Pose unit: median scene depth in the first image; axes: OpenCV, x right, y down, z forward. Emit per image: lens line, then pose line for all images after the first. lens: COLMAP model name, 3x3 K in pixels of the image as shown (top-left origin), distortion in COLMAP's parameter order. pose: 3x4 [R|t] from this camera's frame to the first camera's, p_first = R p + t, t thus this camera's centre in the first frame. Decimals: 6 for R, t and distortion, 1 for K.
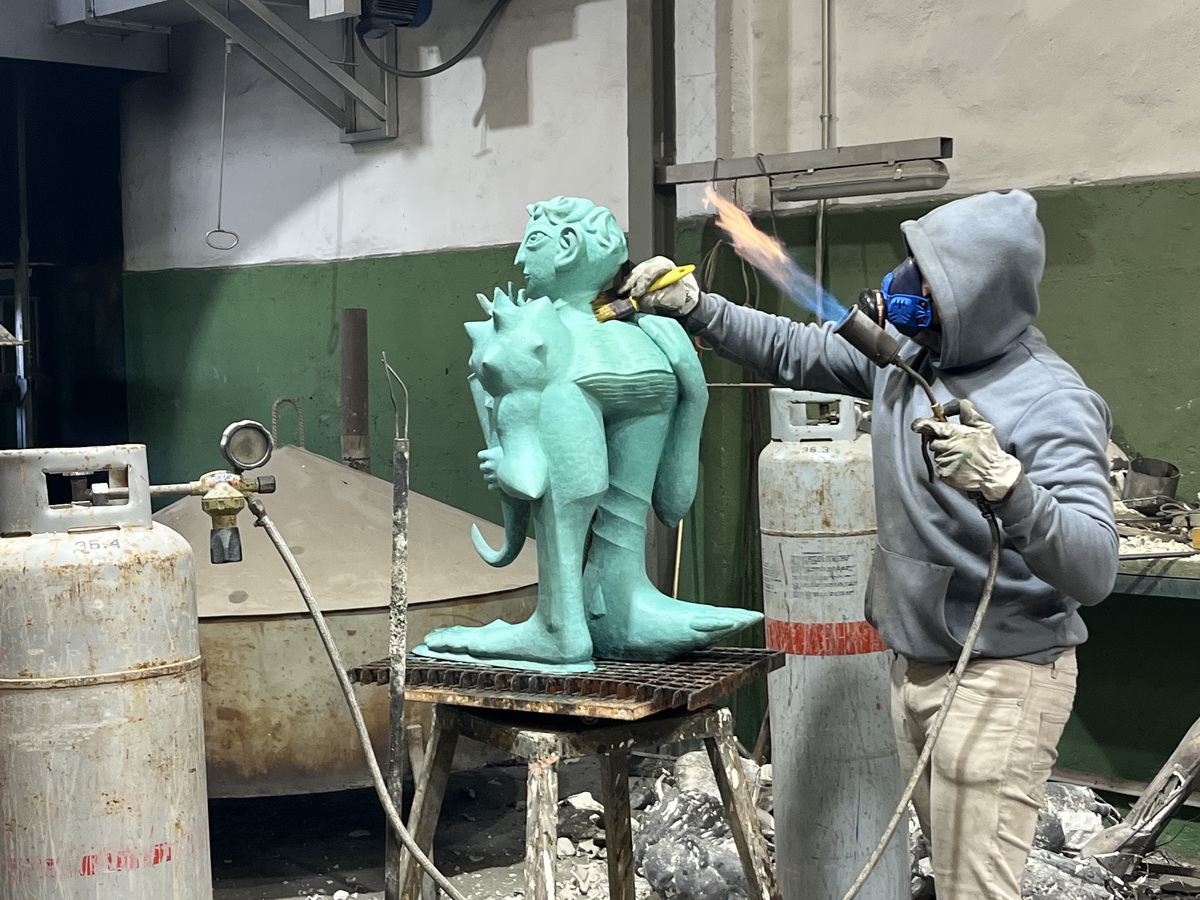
lens RADIAL K [[1884.9, 0, 600.0], [0, 1884.9, 450.0], [0, 0, 1]] dist [0.129754, -0.388225]
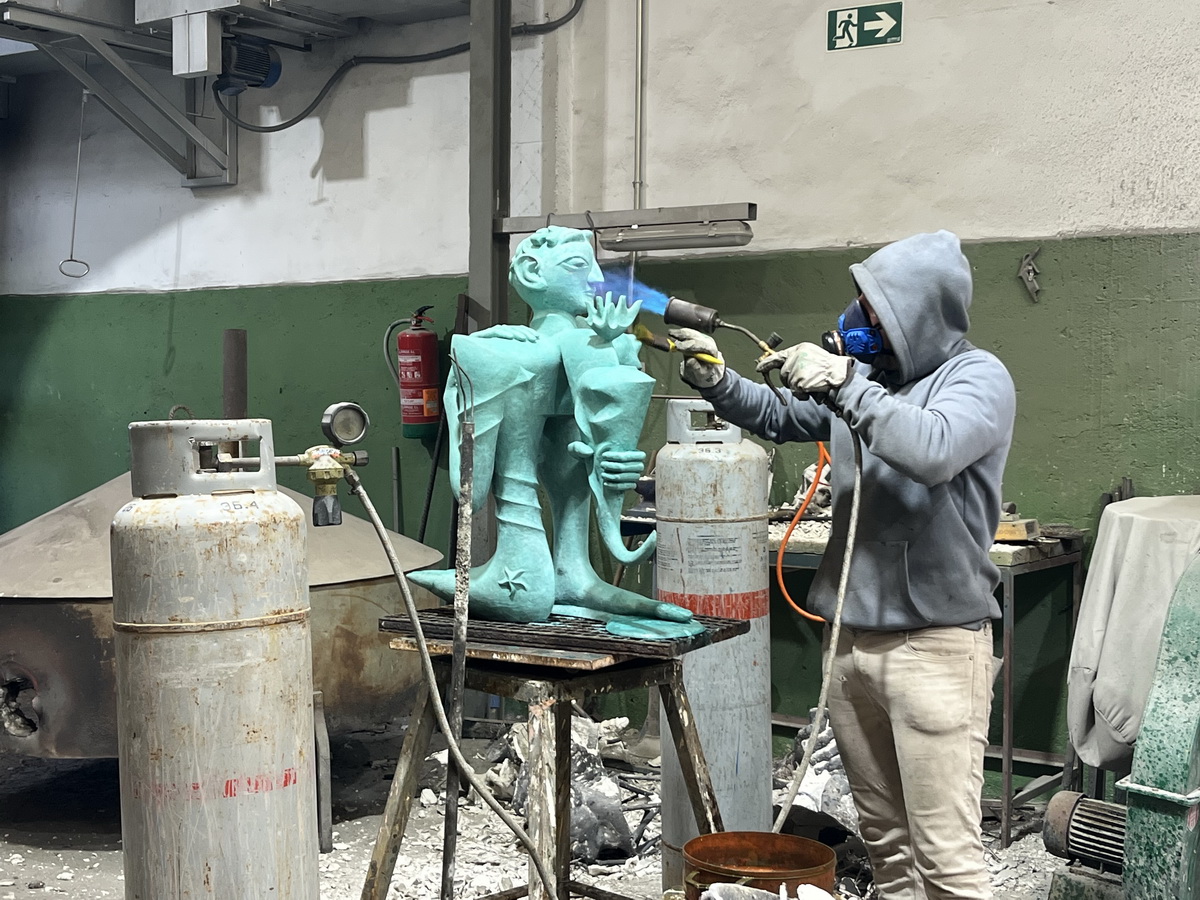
lens RADIAL K [[1607.4, 0, 600.8], [0, 1607.4, 469.0], [0, 0, 1]] dist [0.153940, -0.510667]
pose [[0.981149, 0.014605, 0.192703, -0.152139], [-0.013290, 0.999879, -0.008114, 0.021022], [-0.192798, 0.005400, 0.981224, 0.006291]]
